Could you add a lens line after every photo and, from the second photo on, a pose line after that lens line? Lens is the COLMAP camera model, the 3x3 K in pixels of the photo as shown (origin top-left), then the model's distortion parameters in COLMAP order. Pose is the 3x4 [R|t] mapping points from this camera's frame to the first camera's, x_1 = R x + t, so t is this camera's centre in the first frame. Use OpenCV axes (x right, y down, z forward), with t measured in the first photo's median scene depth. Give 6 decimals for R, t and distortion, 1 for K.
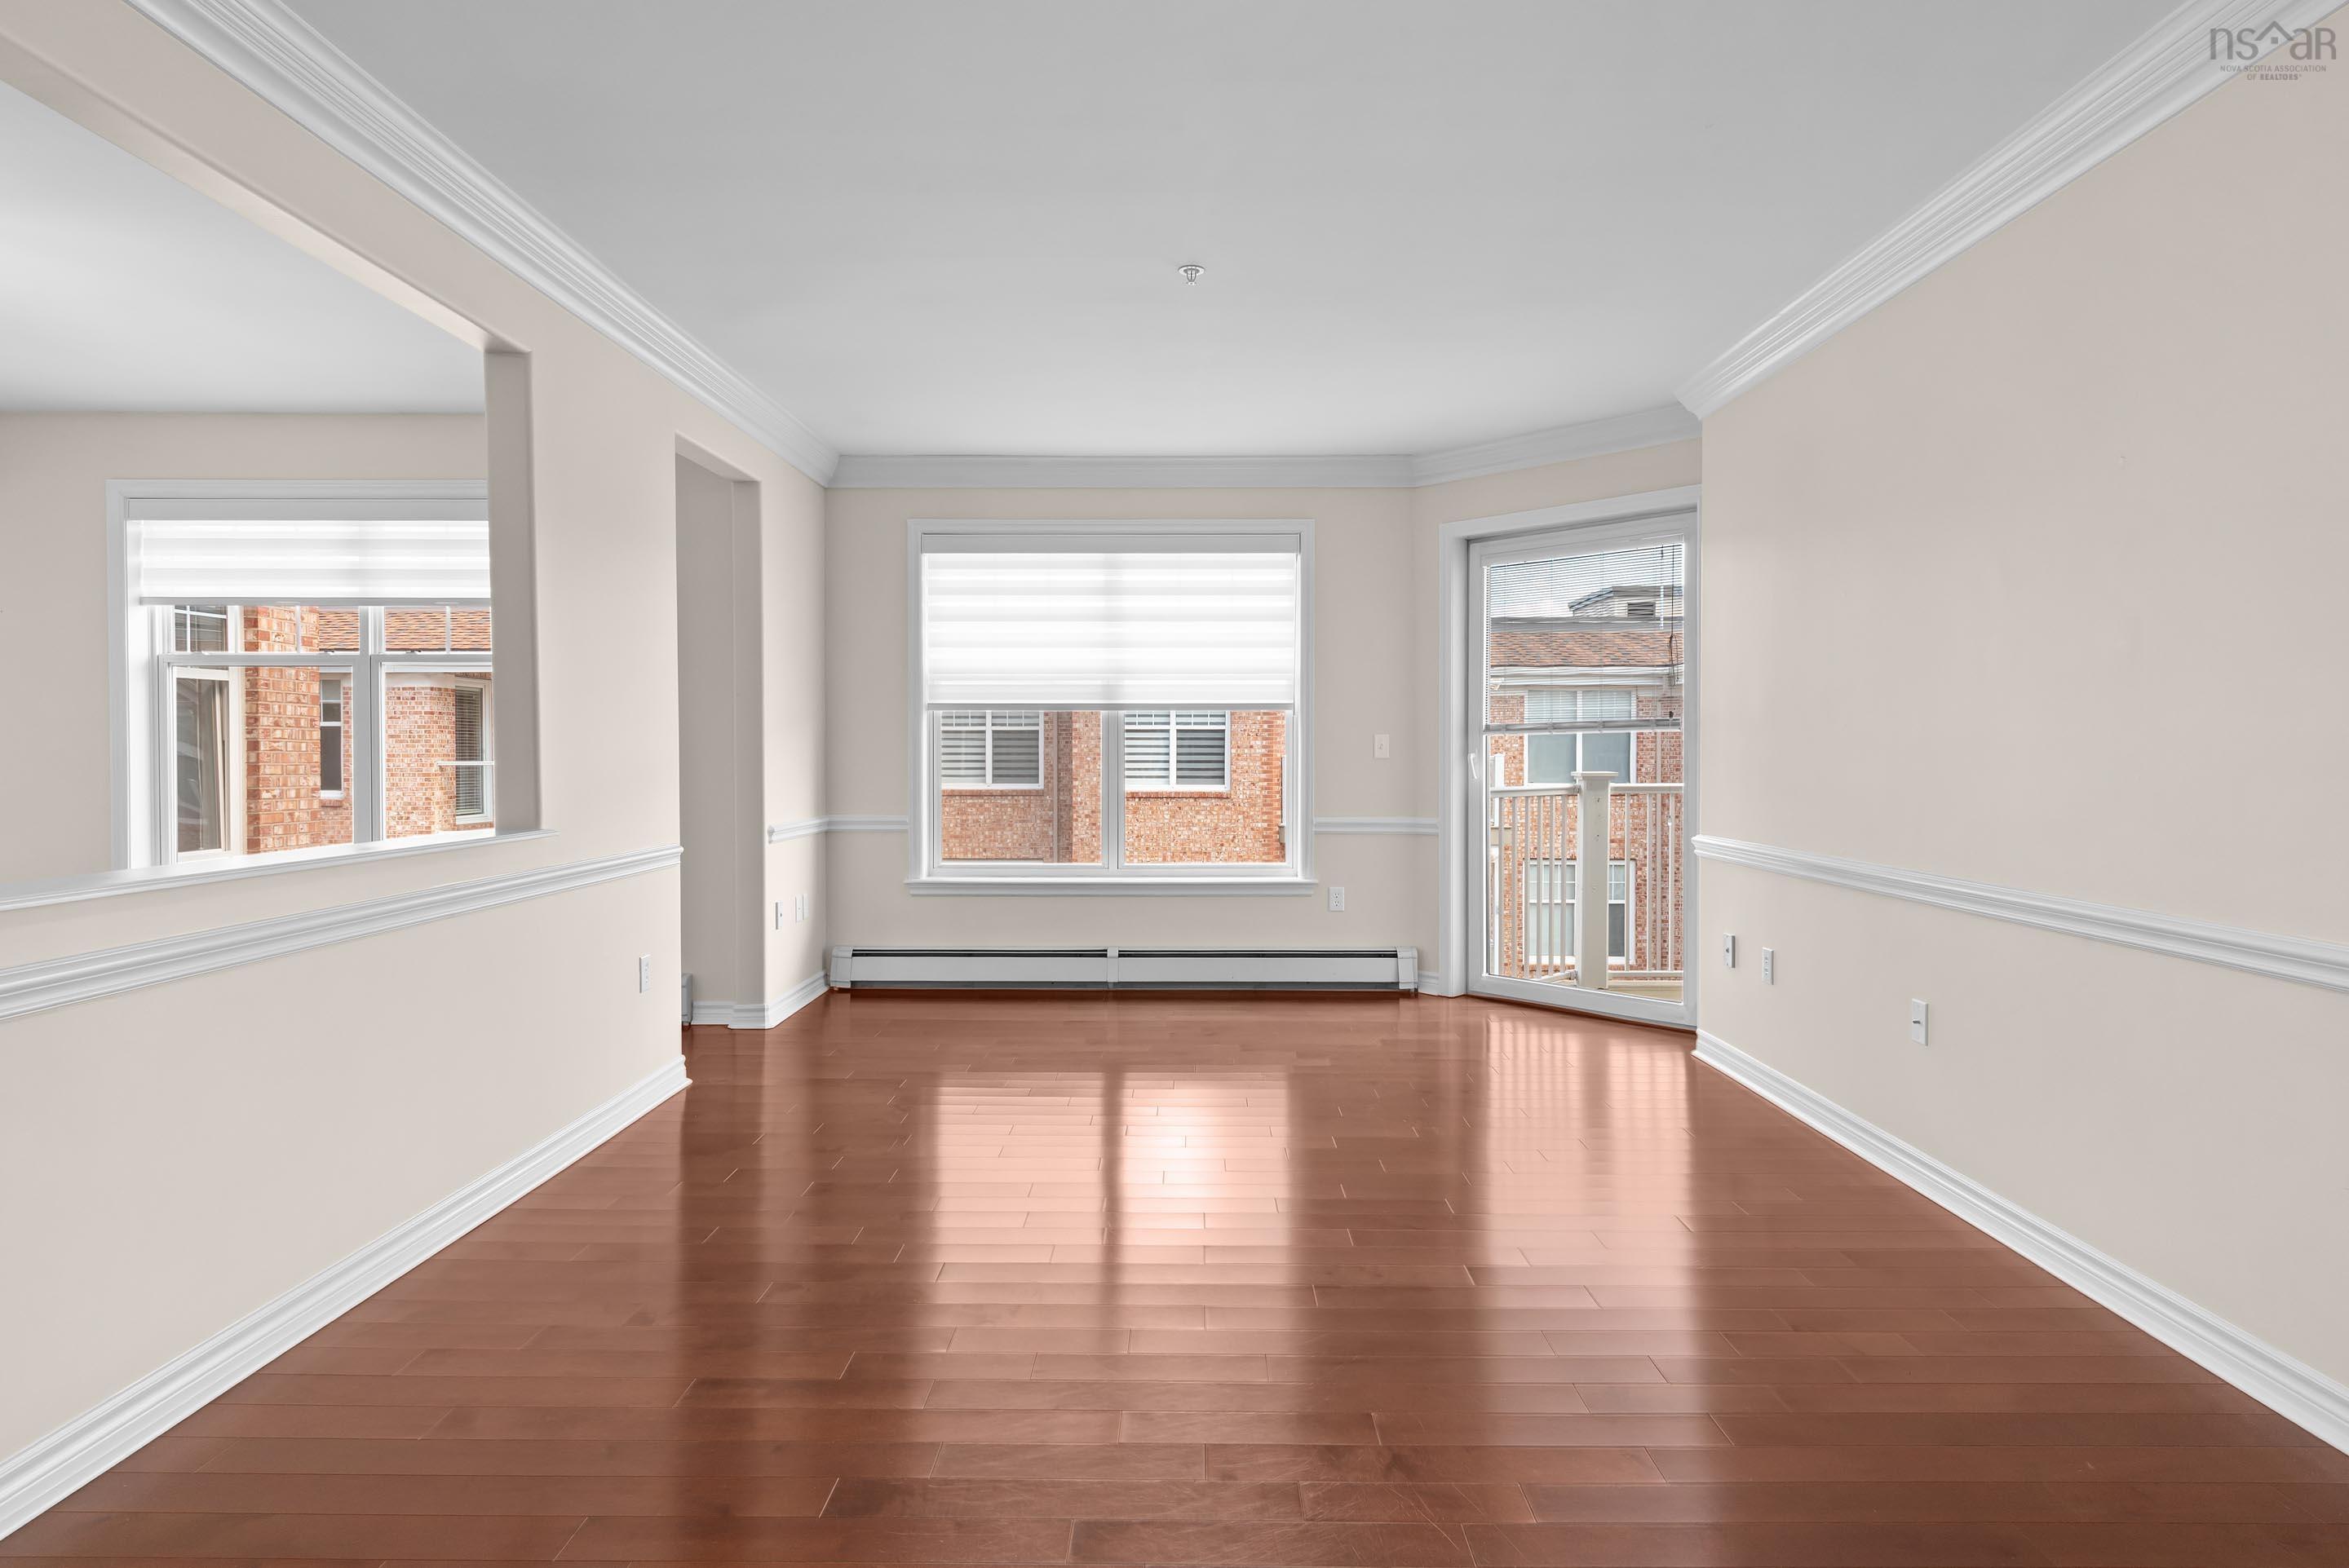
lens RADIAL K [[1314.7, 0, 1125.6], [0, 1314.7, 768.5], [0, 0, 1]] dist [0.008257, 0.000491]
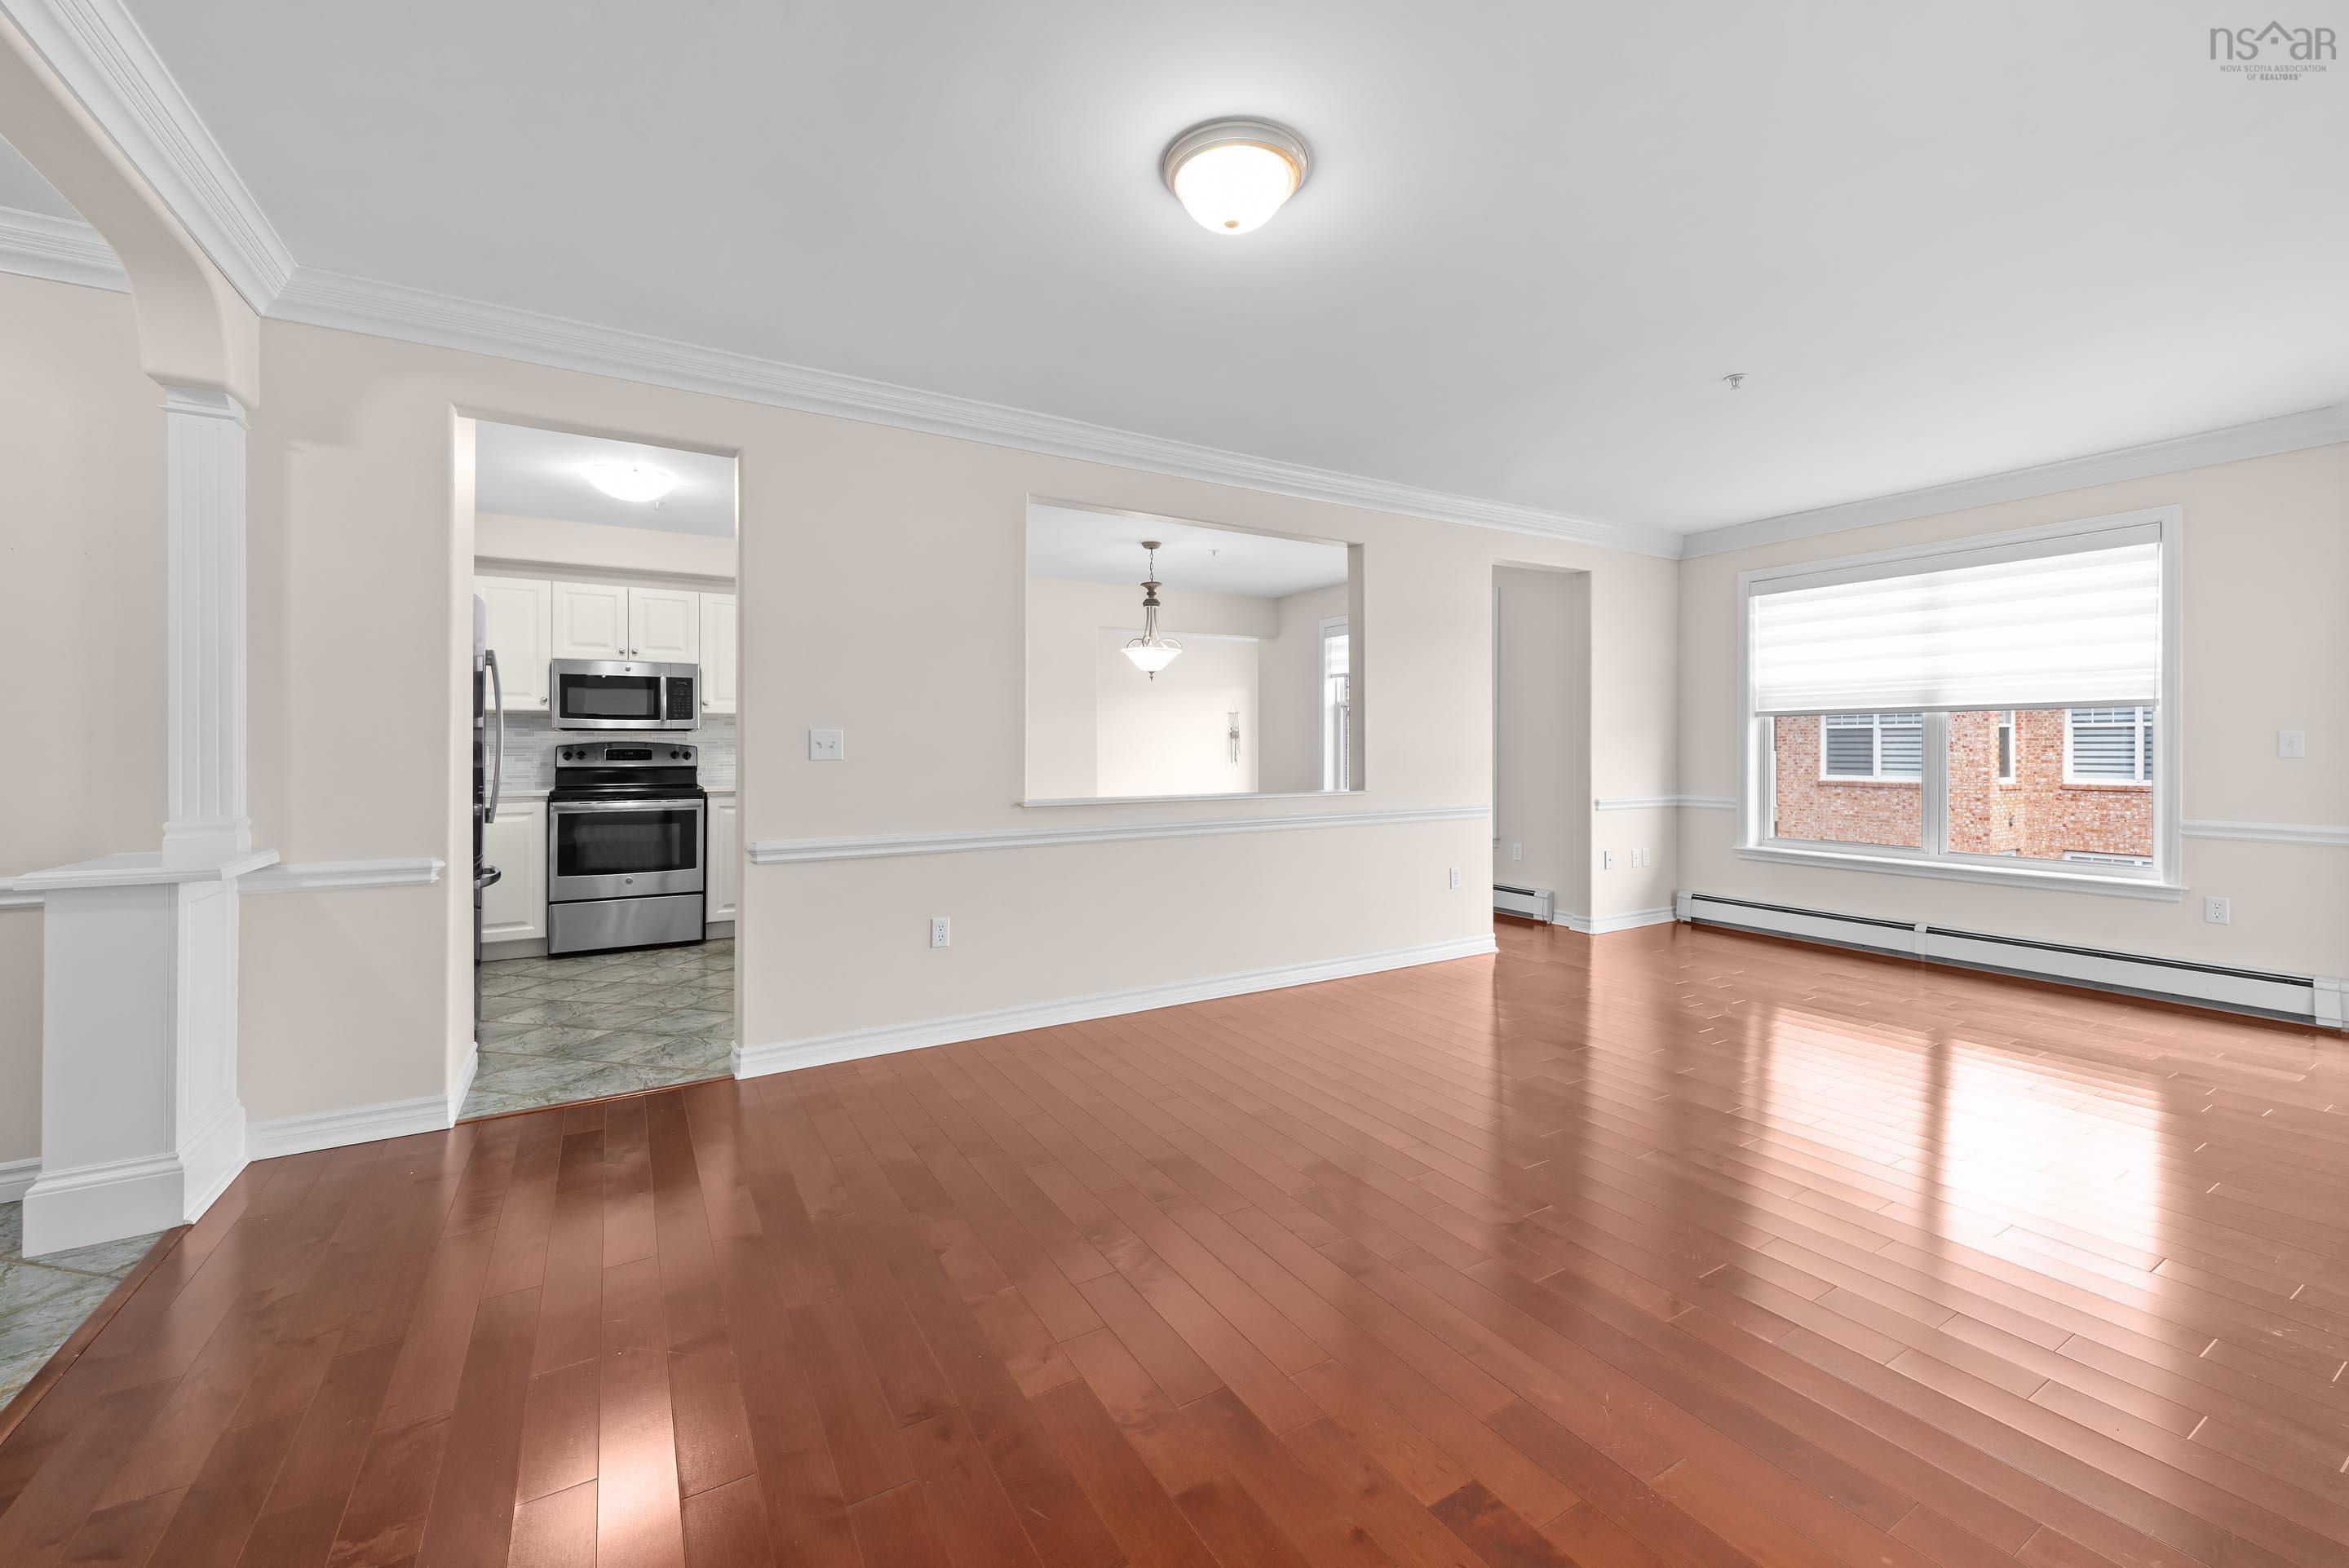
lens RADIAL K [[953.6, 0, 1185.8], [0, 953.6, 741.8], [0, 0, 1]] dist [0.017735, -0.000588]
pose [[0.514782, -0.006450, -0.857297, 0.373371], [-0.009039, 0.999875, -0.012951, -0.002782], [0.857274, 0.014416, 0.514659, 0.031645]]
